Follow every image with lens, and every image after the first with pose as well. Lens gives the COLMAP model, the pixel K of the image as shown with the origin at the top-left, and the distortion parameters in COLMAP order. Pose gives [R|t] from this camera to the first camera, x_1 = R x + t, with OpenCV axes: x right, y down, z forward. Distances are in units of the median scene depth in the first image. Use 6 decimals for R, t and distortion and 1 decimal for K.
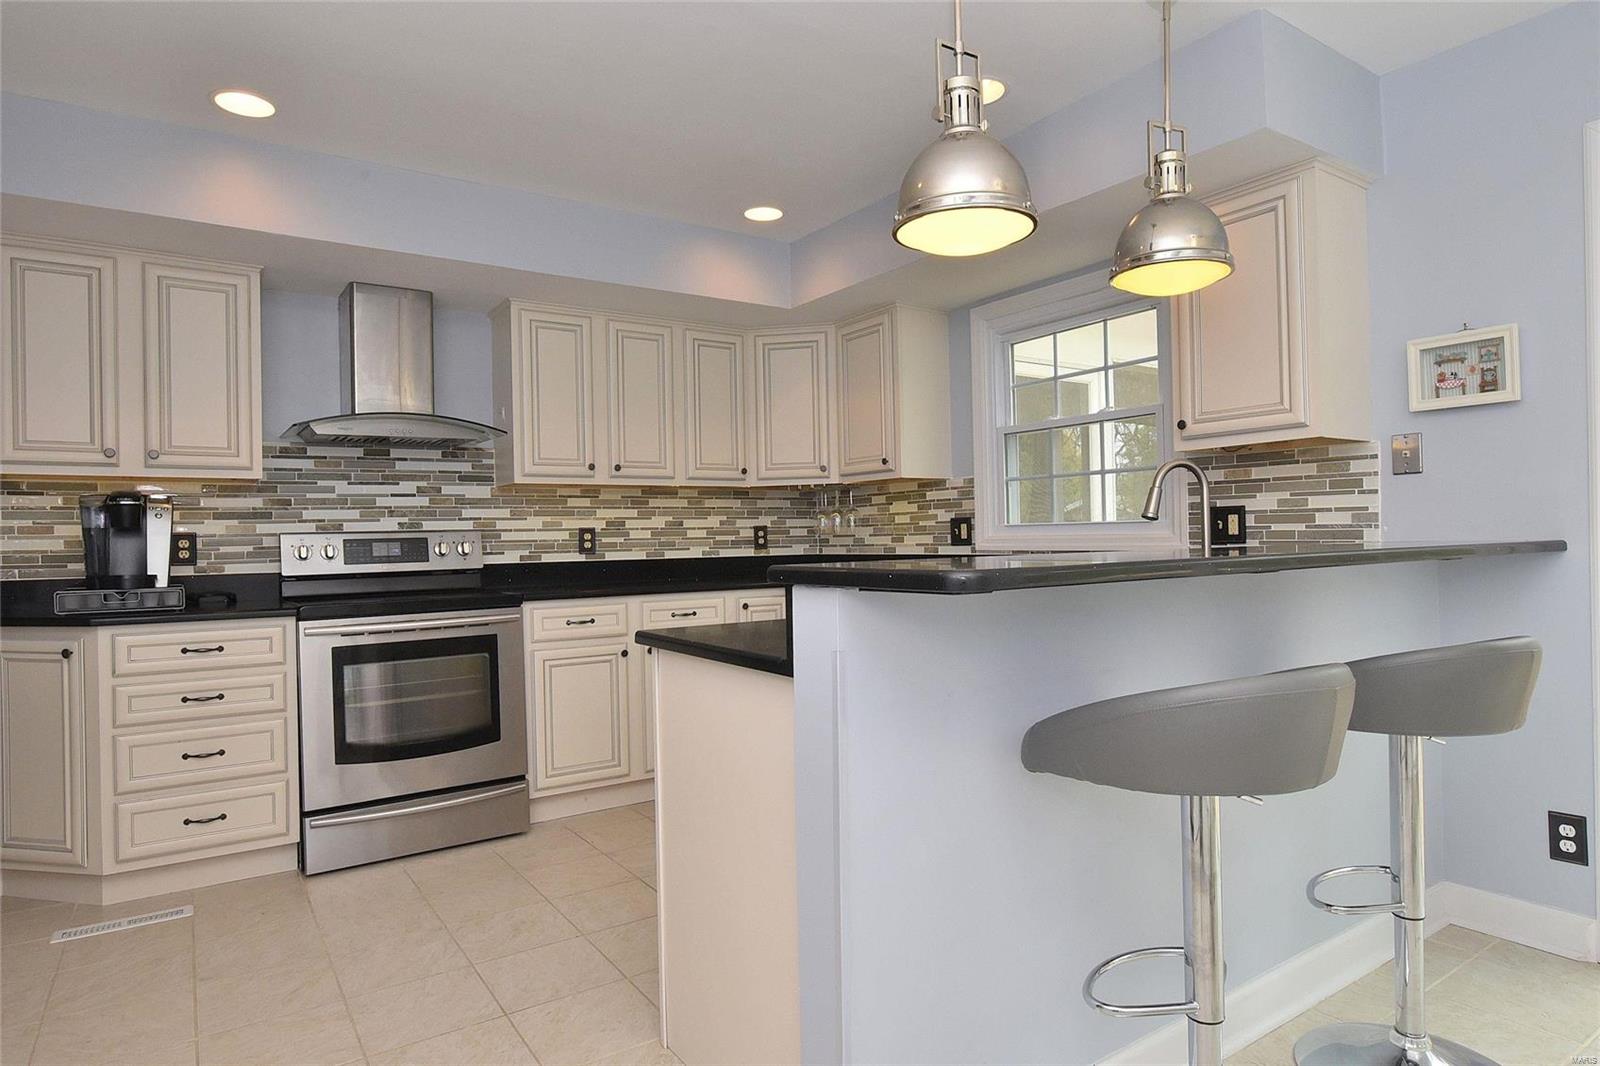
lens RADIAL K [[924.1, 0, 806.0], [0, 924.1, 534.6], [0, 0, 1]] dist [-0.005041, -0.000125]
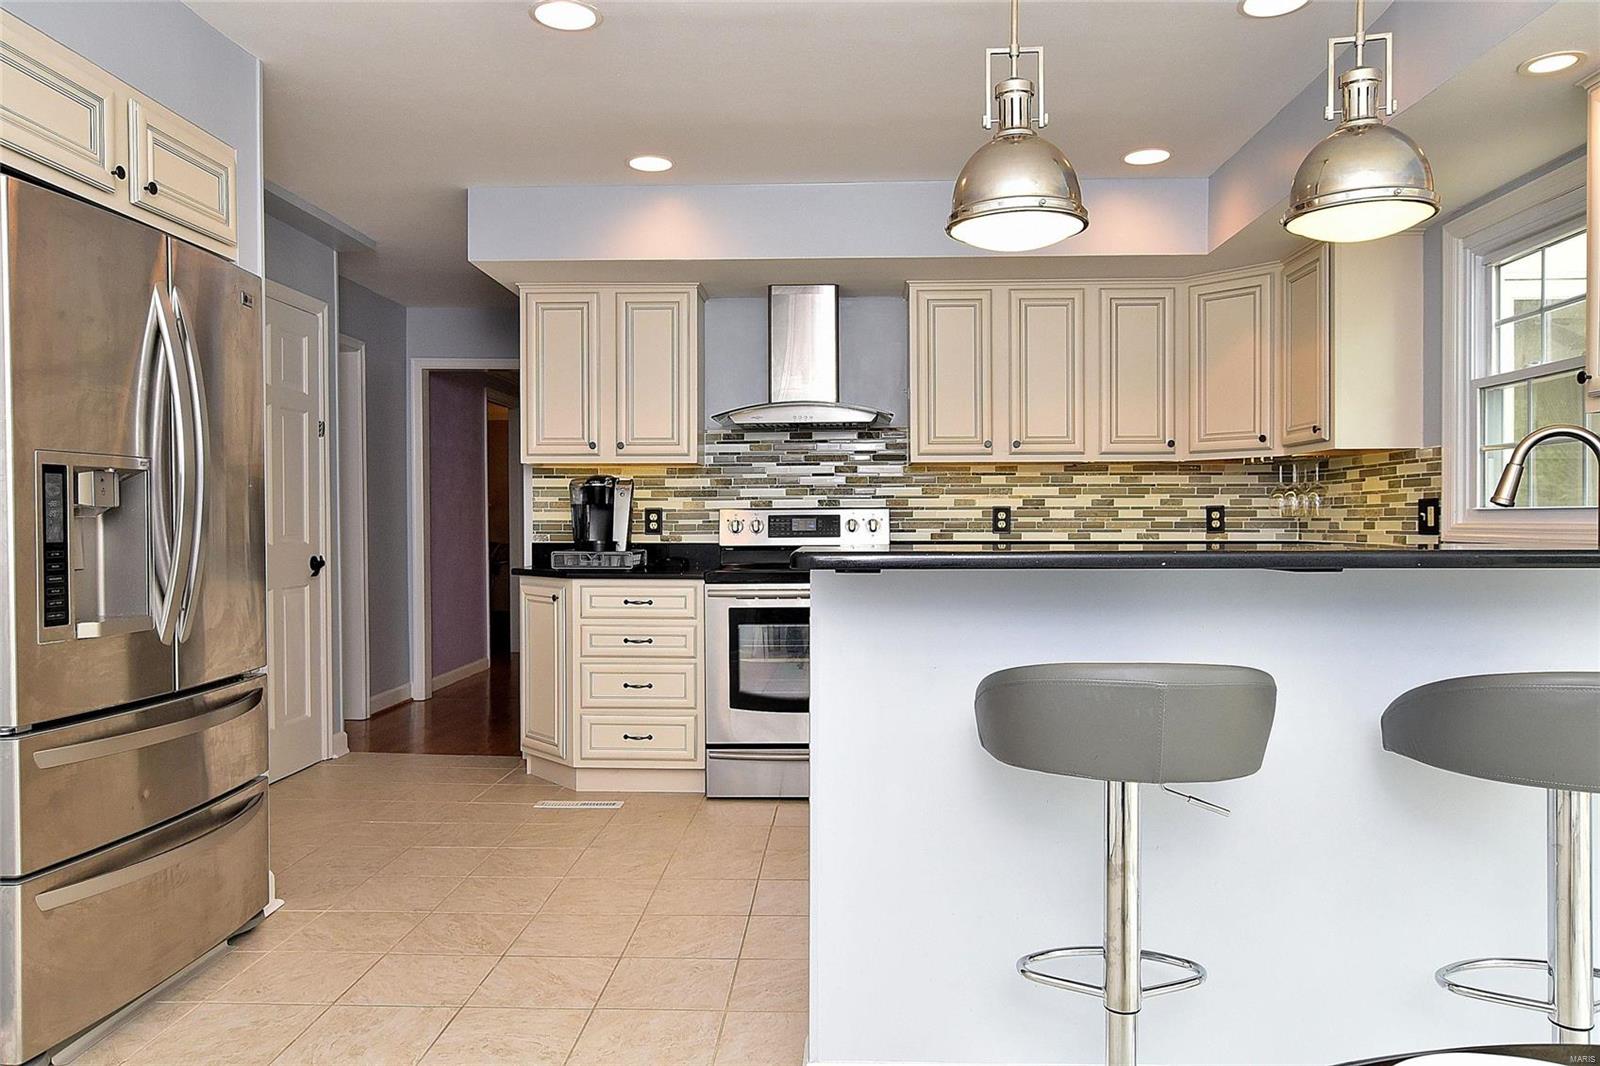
lens RADIAL K [[1118.2, 0, 809.9], [0, 1118.2, 542.7], [0, 0, 1]] dist [-0.006871, 0.009483]
pose [[0.807289, 0.029681, -0.589410, 0.347944], [-0.011653, 0.999341, 0.034363, -0.008712], [0.590041, -0.020873, 0.807103, -0.069344]]
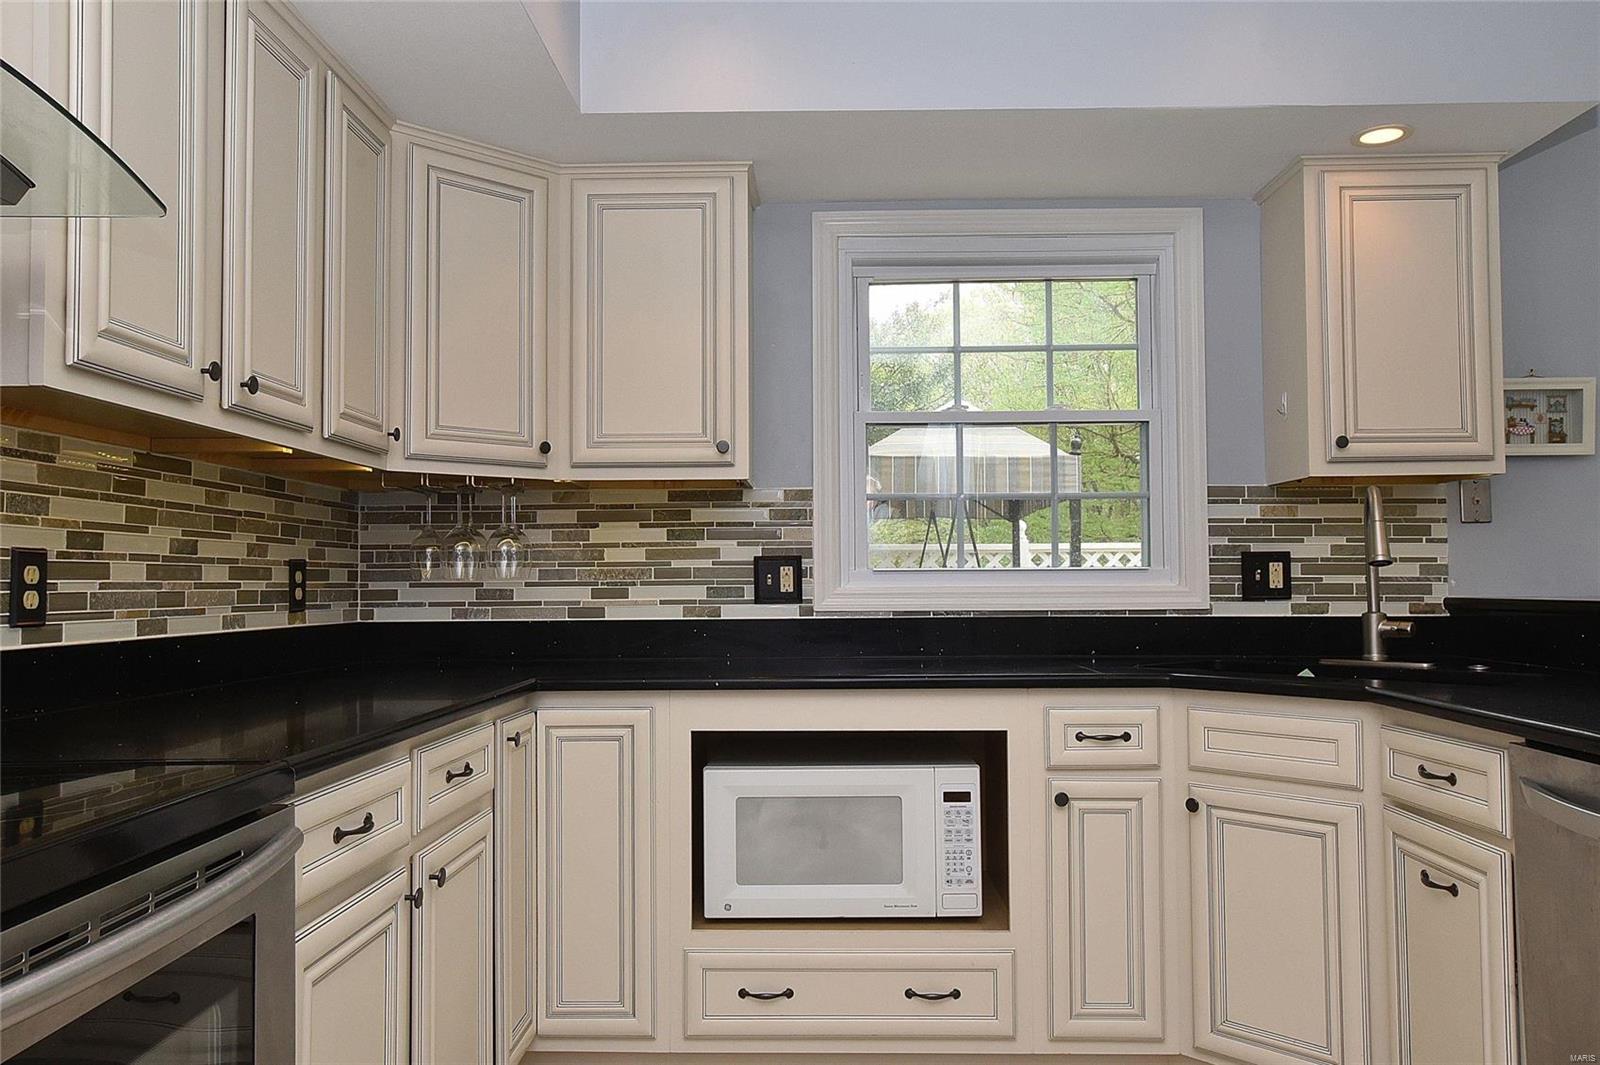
lens RADIAL K [[1213.8, 0, 803.3], [0, 1213.8, 534.1], [0, 0, 1]] dist [0.001460, 0.024937]
pose [[0.580998, 0.048439, 0.812462, -0.522210], [-0.007228, 0.998495, -0.054362, 0.011338], [-0.813873, 0.025712, 0.580474, 0.620684]]
